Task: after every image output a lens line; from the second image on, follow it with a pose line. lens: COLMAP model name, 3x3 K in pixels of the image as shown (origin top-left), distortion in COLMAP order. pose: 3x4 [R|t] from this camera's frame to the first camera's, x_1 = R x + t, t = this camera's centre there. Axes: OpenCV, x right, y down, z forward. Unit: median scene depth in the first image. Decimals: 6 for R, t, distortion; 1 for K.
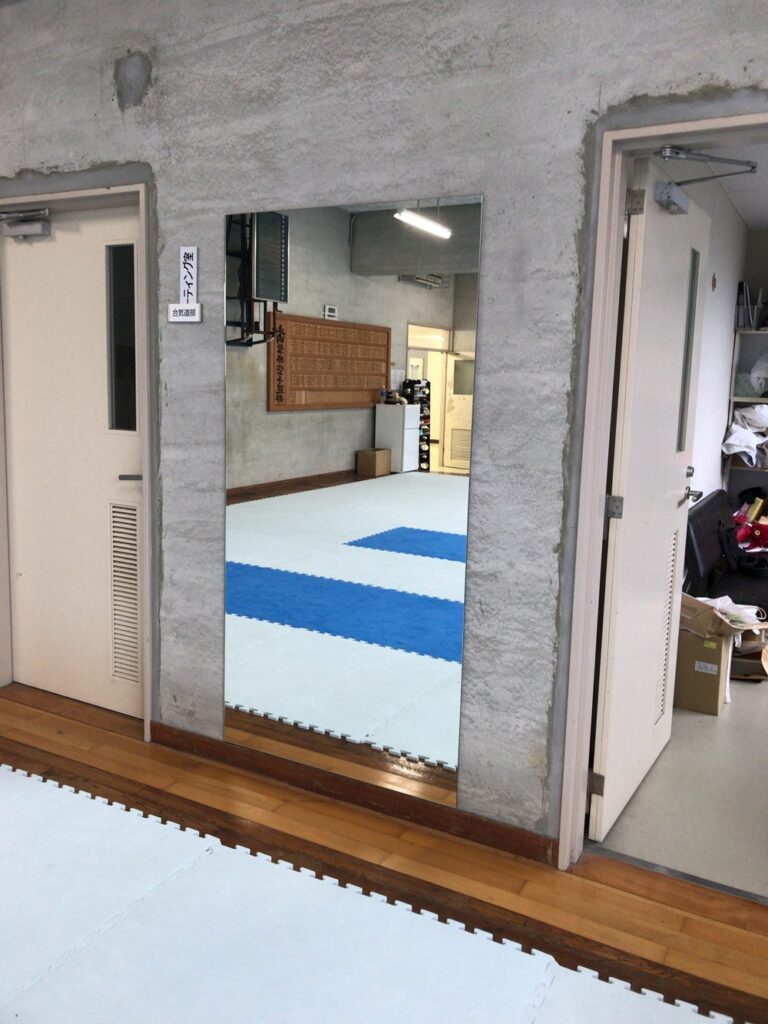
lens RADIAL K [[845.1, 0, 383.6], [0, 845.1, 488.2], [0, 0, 1]] dist [0.012603, 0.010752]
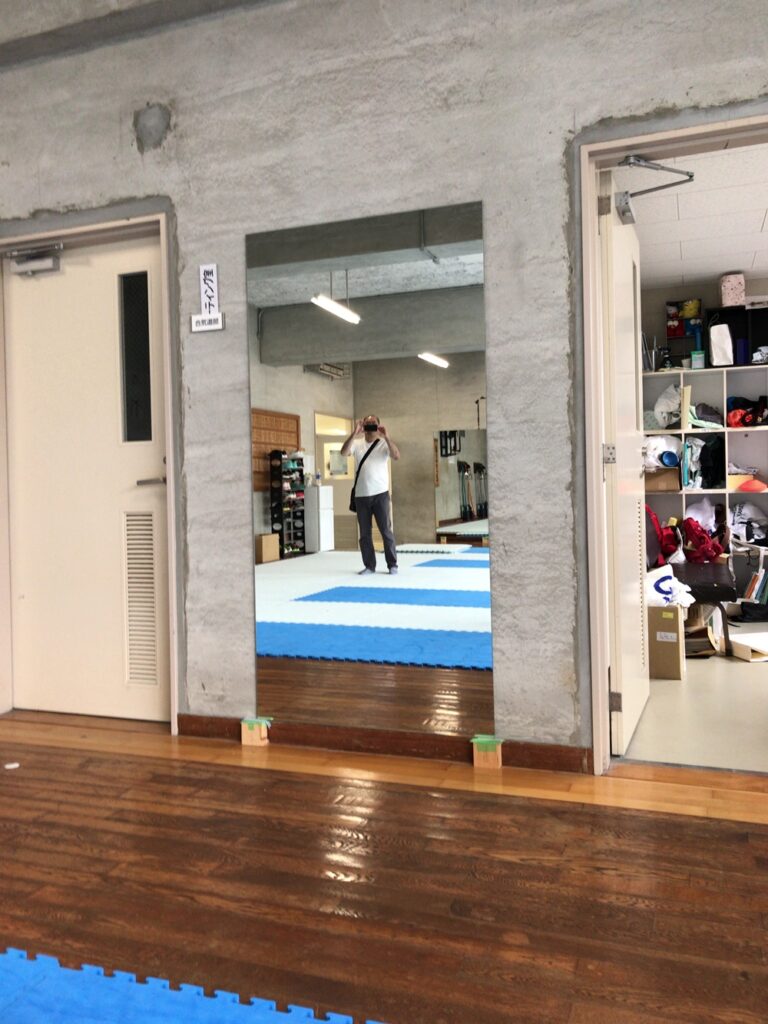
lens RADIAL K [[845.1, 0, 383.6], [0, 845.1, 488.2], [0, 0, 1]] dist [0.012603, 0.010752]
pose [[0.988164, -0.050446, 0.144870, -0.206222], [0.069634, 0.988987, -0.130595, 0.196916], [-0.136687, 0.139137, 0.980794, -0.107328]]
